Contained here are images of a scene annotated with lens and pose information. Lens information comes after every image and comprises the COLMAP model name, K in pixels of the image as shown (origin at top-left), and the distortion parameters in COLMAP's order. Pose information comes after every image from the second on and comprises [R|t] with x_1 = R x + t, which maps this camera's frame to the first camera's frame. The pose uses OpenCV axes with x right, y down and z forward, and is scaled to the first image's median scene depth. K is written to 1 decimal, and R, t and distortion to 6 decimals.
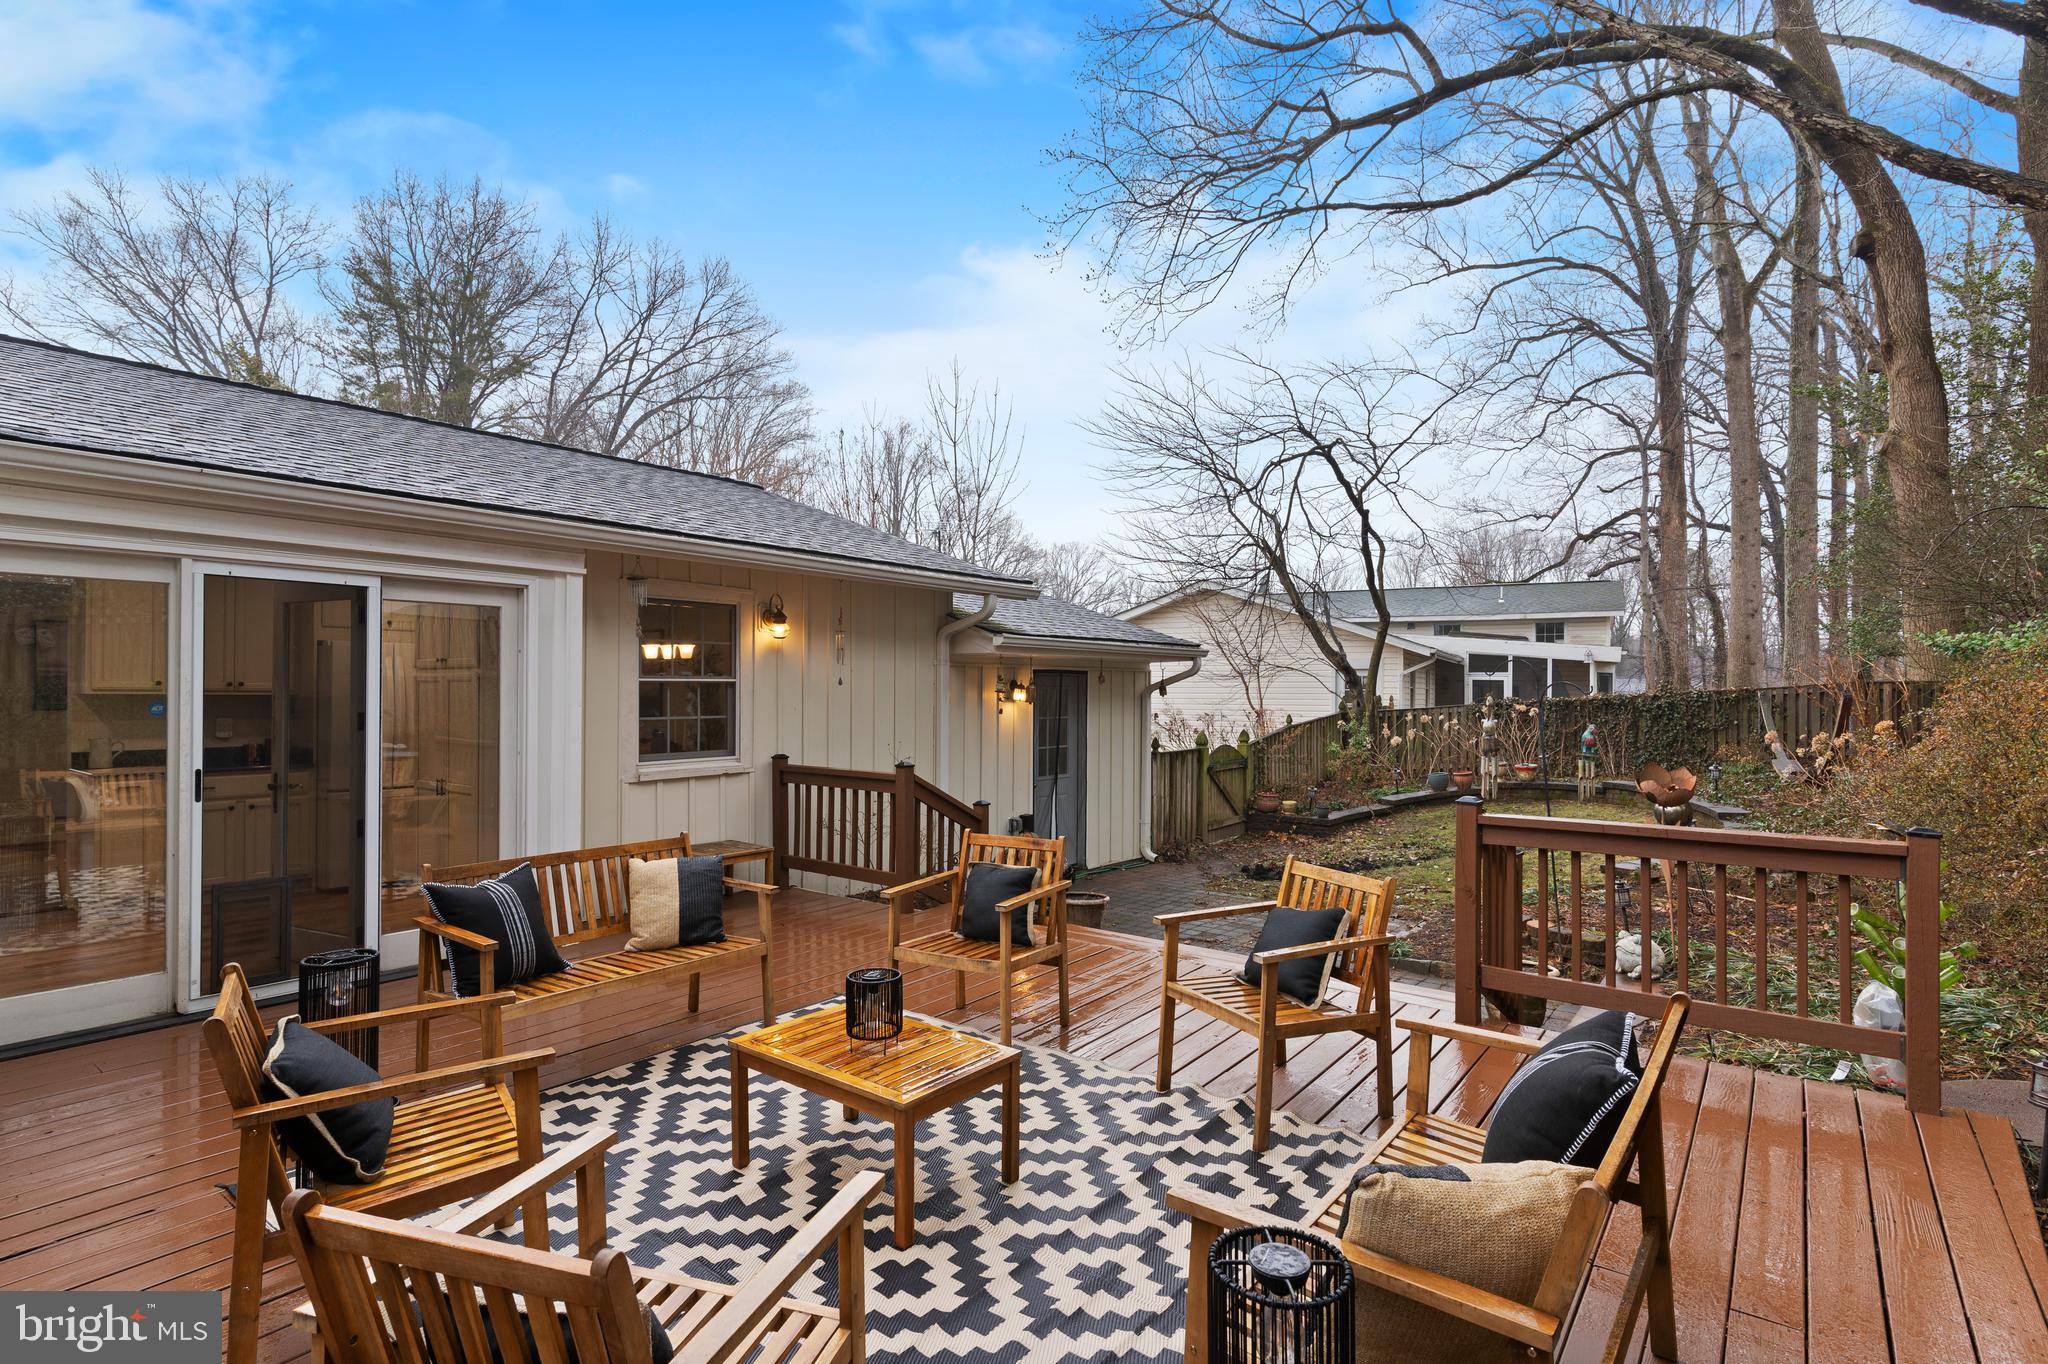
lens RADIAL K [[996.4, 0, 1012.7], [0, 996.4, 685.8], [0, 0, 1]] dist [0.001214, 0.000267]
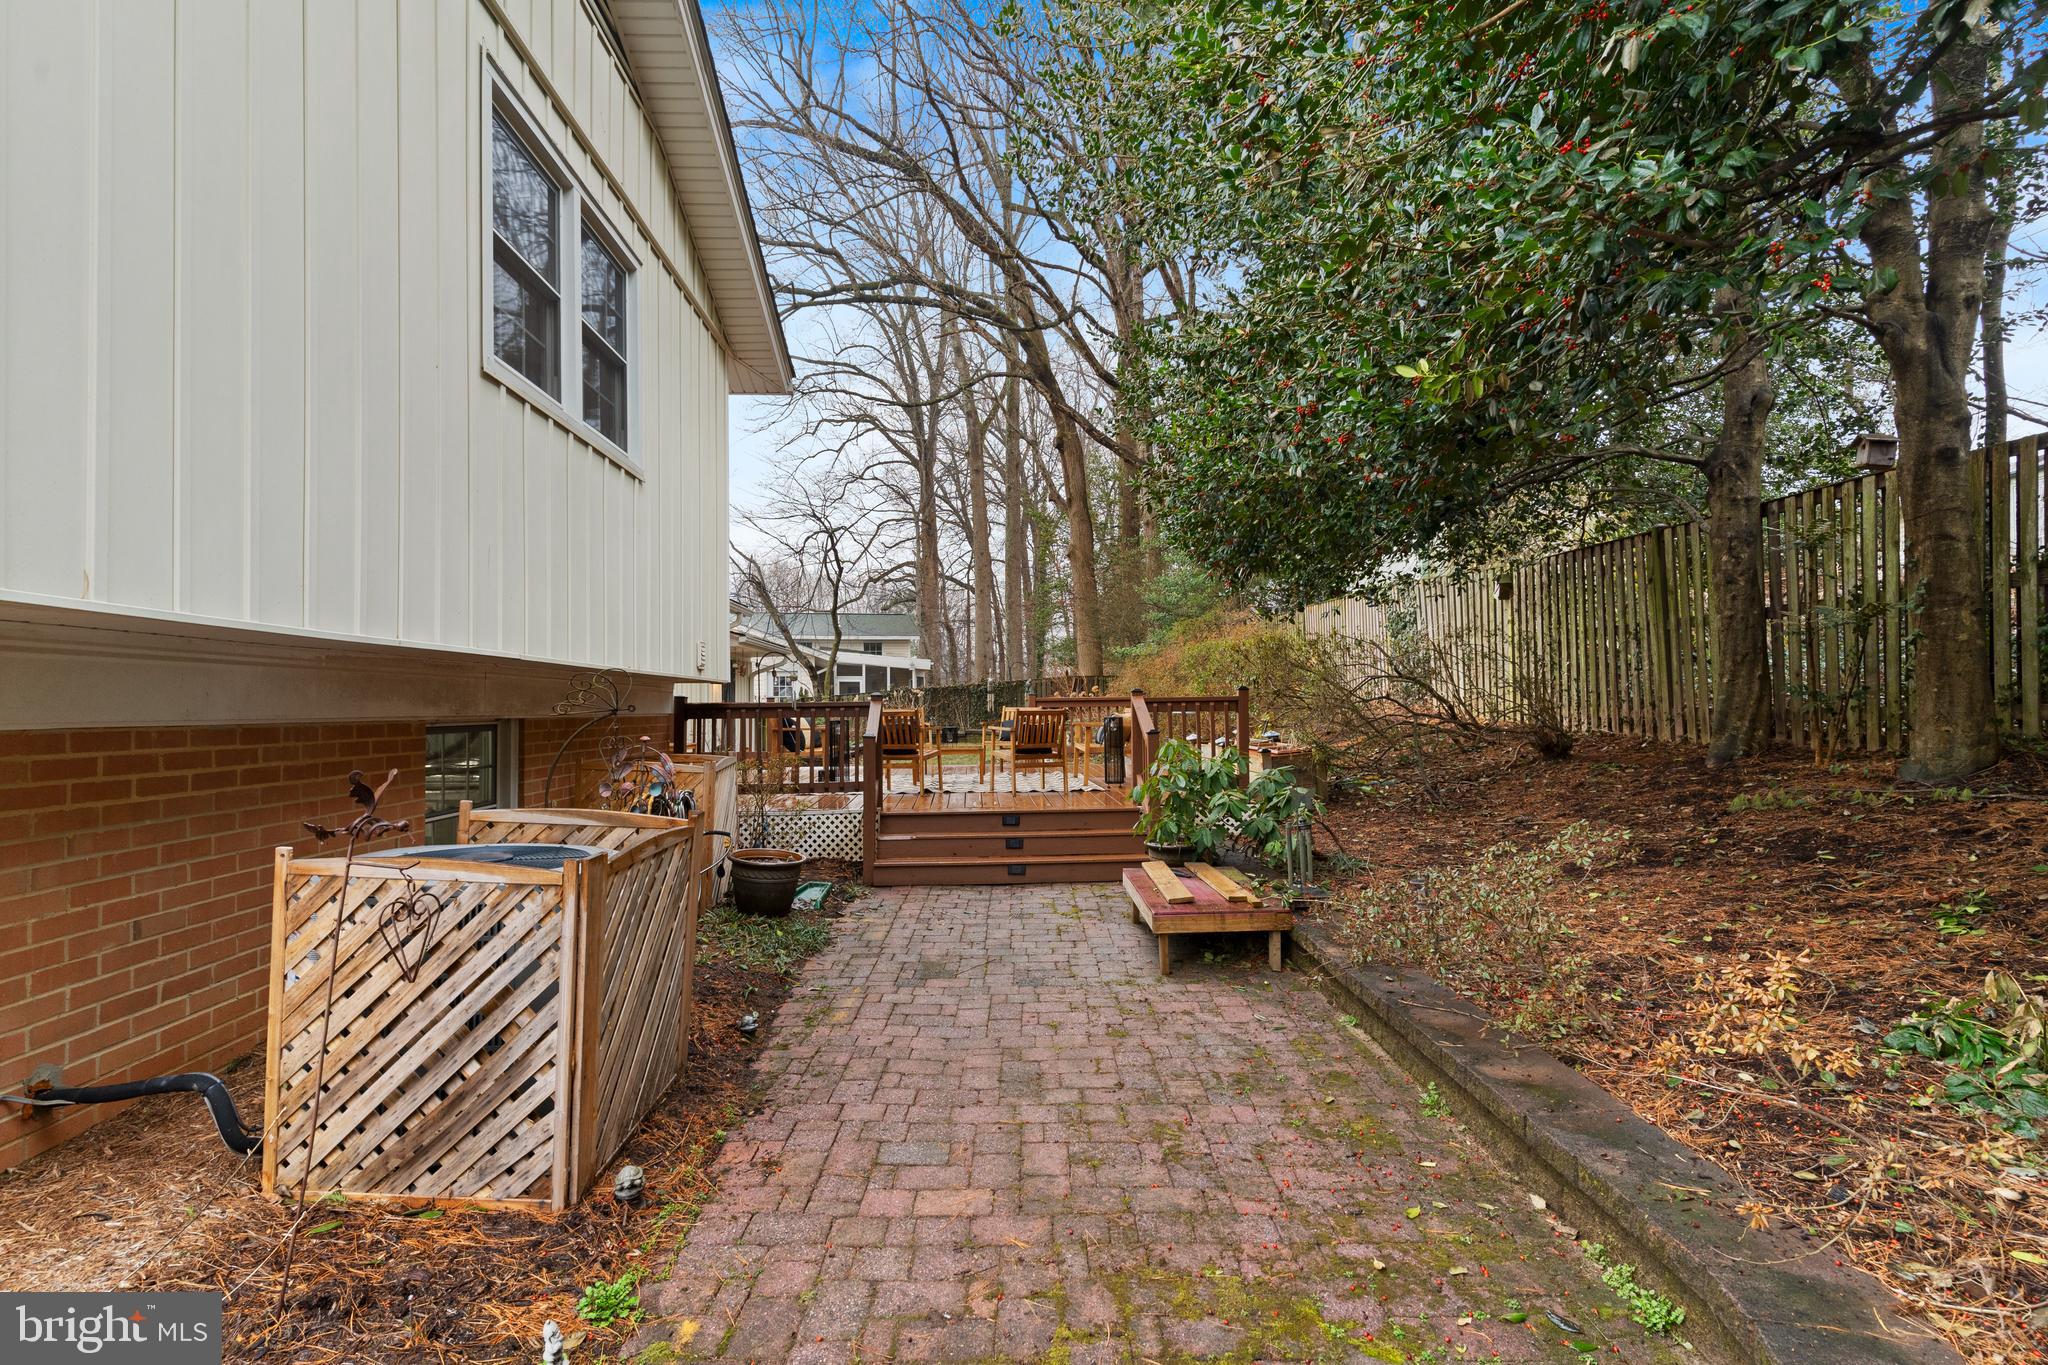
lens RADIAL K [[996.4, 0, 1012.7], [0, 996.4, 686.3], [0, 0, 1]] dist [0.001214, 0.000267]
pose [[0.757972, 0.000228, 0.652287, -0.162591], [0.011235, 0.999847, -0.013406, 0.013507], [-0.652190, 0.017489, 0.757854, -0.134052]]
